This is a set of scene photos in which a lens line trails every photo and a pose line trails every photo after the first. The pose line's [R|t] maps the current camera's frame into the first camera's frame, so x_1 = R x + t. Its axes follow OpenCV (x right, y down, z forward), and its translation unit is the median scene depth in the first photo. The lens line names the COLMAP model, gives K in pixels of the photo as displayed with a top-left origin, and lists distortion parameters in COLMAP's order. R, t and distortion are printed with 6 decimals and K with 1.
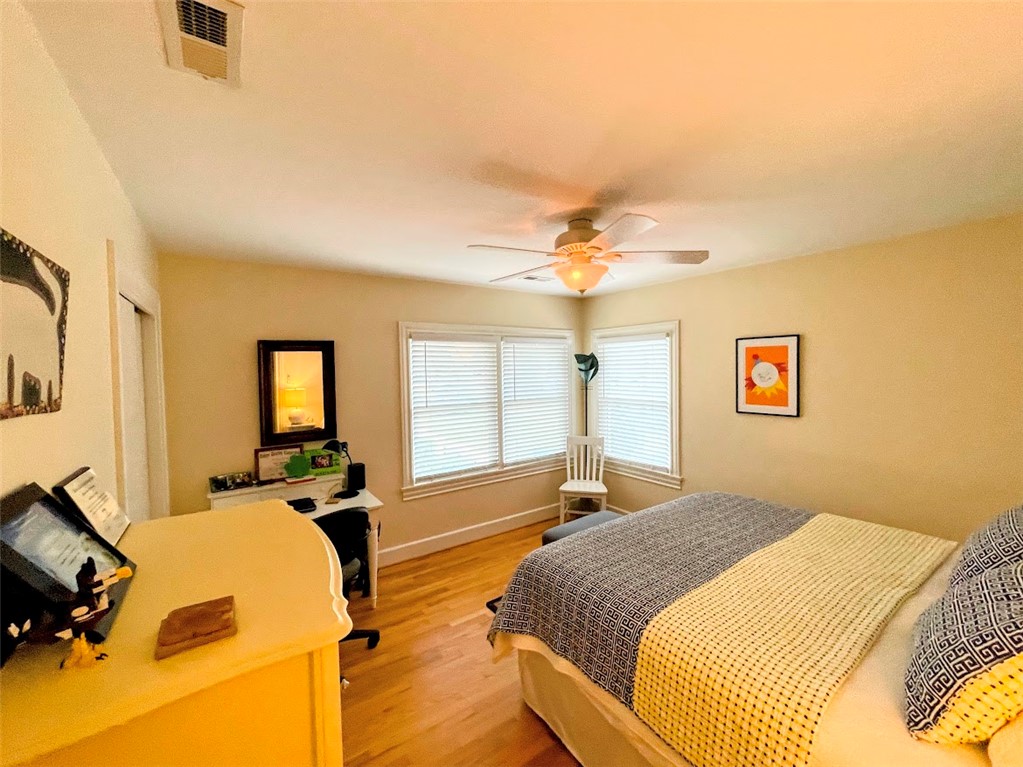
lens RADIAL K [[413.9, 0, 513.4], [0, 413.9, 382.1], [0, 0, 1]] dist [-0.001313, -0.000028]
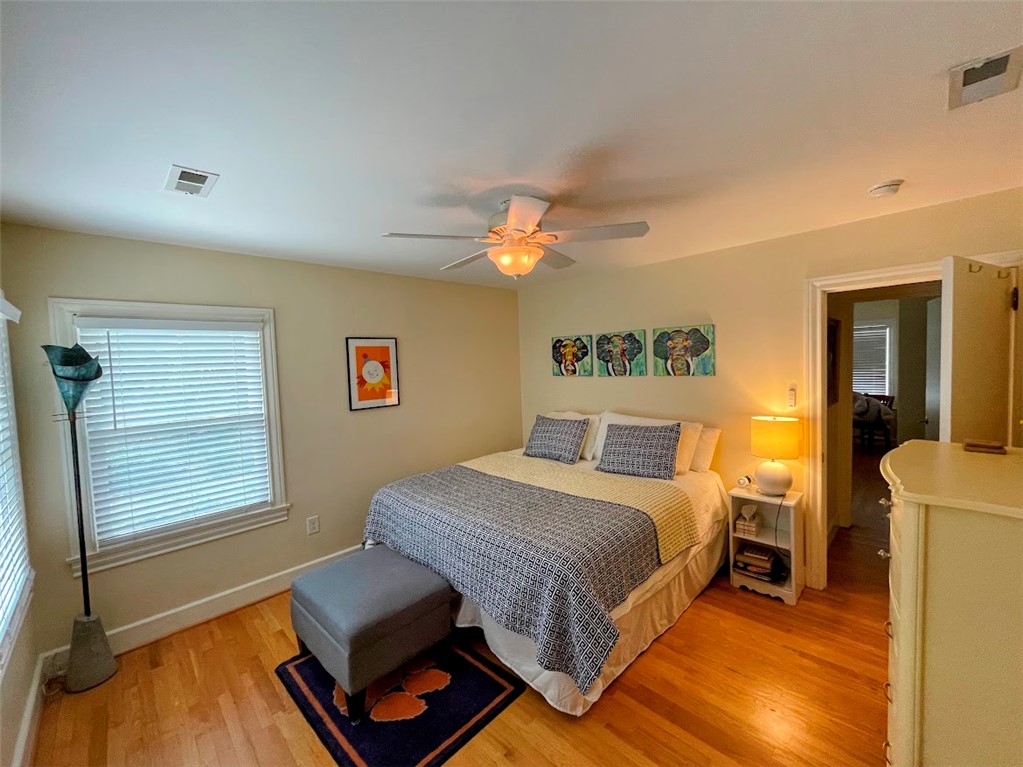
lens RADIAL K [[413.9, 0, 512.5], [0, 413.9, 381.9], [0, 0, 1]] dist [-0.001313, -0.000028]
pose [[-0.164322, -0.035029, 0.985785, -0.527474], [0.070342, 0.996409, 0.047132, -0.016359], [-0.983895, 0.077087, -0.161268, 0.791579]]
